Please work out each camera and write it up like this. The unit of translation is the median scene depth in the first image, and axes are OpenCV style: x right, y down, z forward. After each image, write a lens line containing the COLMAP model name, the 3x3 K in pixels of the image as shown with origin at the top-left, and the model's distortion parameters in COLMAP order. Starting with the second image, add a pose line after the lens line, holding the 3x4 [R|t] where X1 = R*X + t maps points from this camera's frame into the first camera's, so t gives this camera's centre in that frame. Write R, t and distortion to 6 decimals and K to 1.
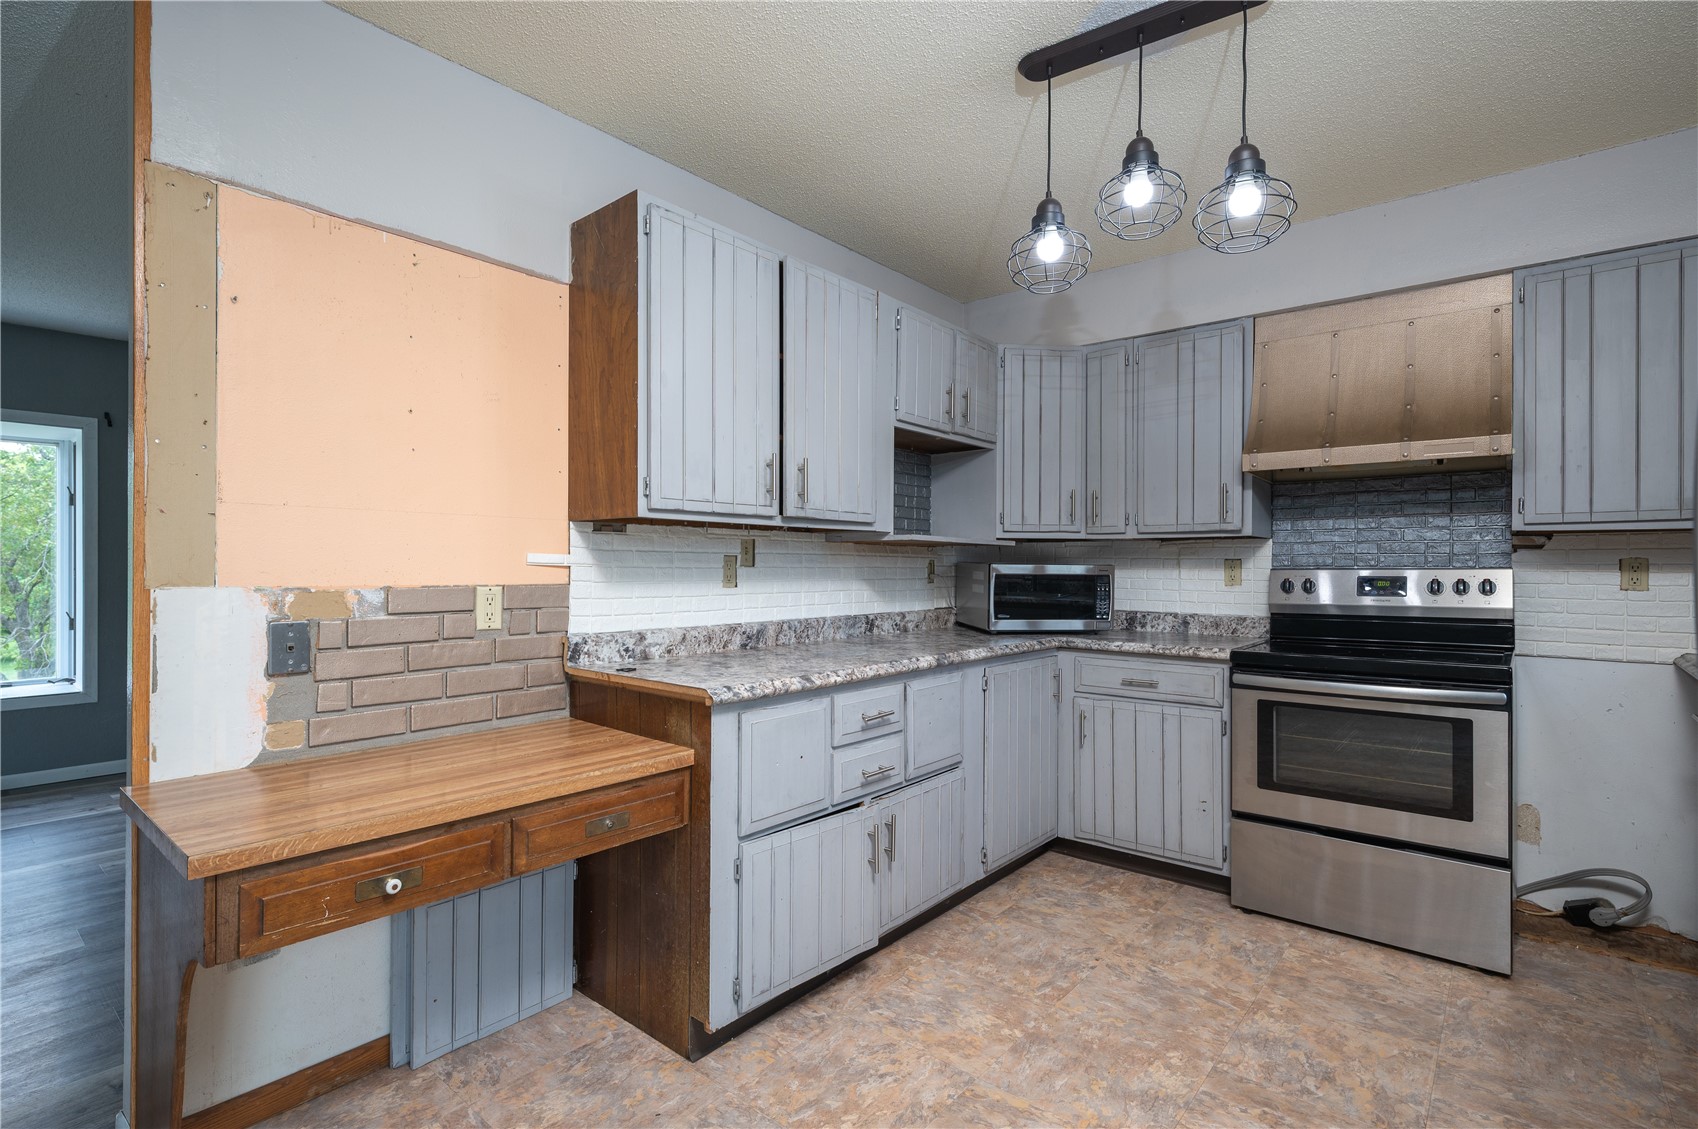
lens RADIAL K [[791.9, 0, 852.2], [0, 791.9, 568.9], [0, 0, 1]] dist [0.001684, 0.000130]
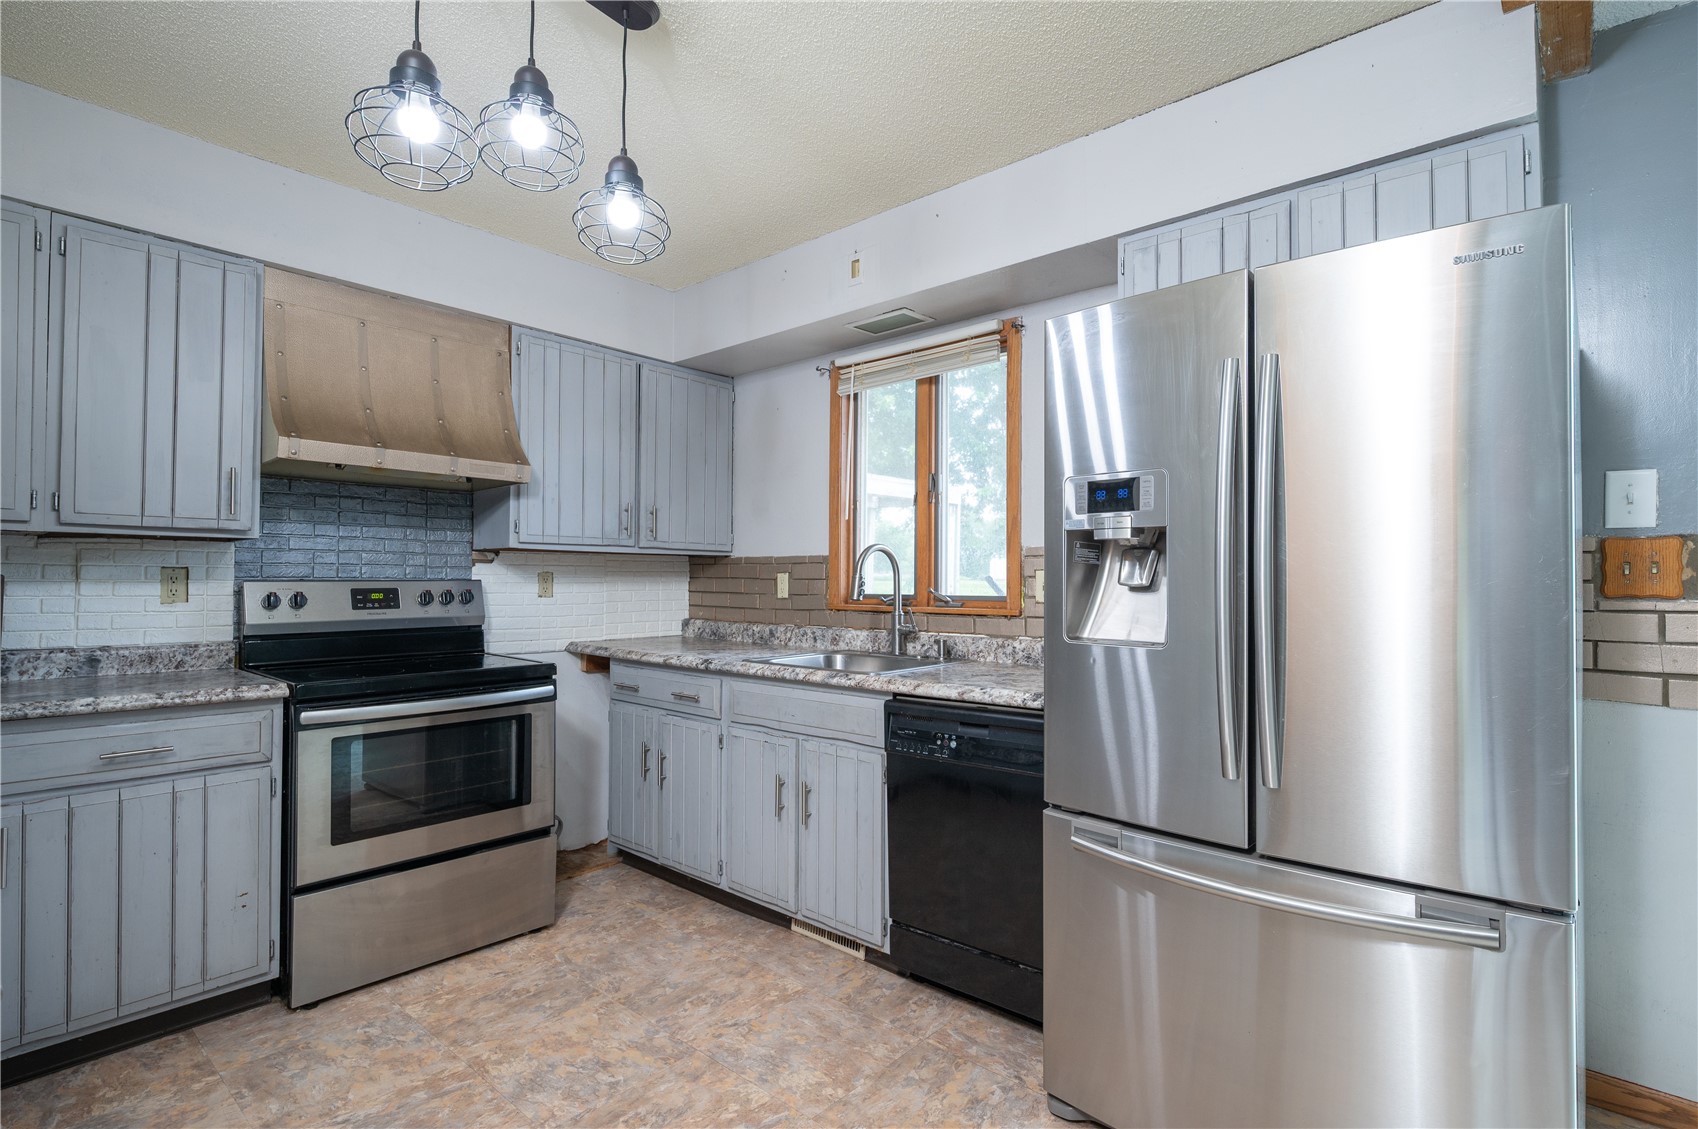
lens RADIAL K [[819.6, 0, 859.1], [0, 819.6, 564.1], [0, 0, 1]] dist [0.000155, -0.000446]
pose [[0.034357, 0.019582, 0.999218, -0.314428], [0.000939, 0.999807, -0.019625, 0.000199], [-0.999409, 0.001613, 0.034332, 0.403787]]
